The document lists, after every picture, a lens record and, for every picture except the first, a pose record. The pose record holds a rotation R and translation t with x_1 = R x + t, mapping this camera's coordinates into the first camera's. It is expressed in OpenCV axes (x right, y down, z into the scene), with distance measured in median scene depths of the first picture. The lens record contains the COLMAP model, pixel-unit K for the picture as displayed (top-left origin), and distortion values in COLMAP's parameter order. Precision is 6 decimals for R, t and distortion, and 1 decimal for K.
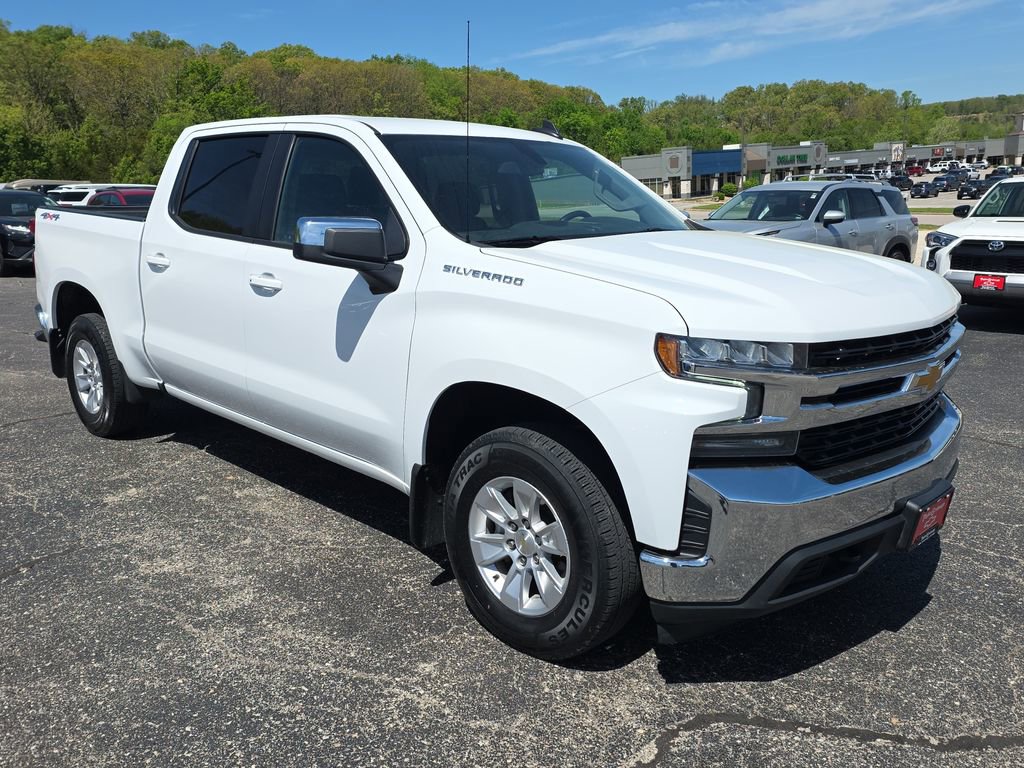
lens RADIAL K [[980.4, 0, 512.0], [0, 980.4, 384.0], [0, 0, 1]] dist [0.122398, -0.155668]
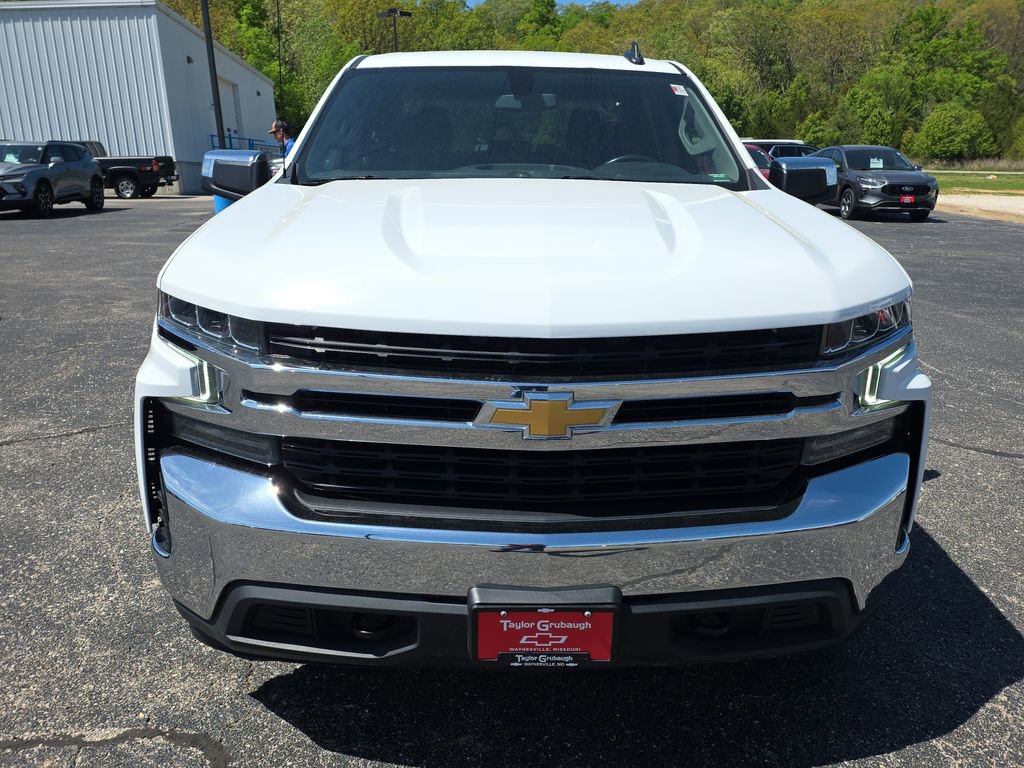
lens RADIAL K [[939.3, 0, 446.9], [0, 939.3, 380.6], [0, 0, 1]] dist [0.046704, -0.016739]
pose [[0.652076, 0.190182, -0.733913, 0.553086], [-0.156132, 0.980962, 0.115480, -0.060435], [0.741903, 0.039286, 0.669355, 0.379038]]
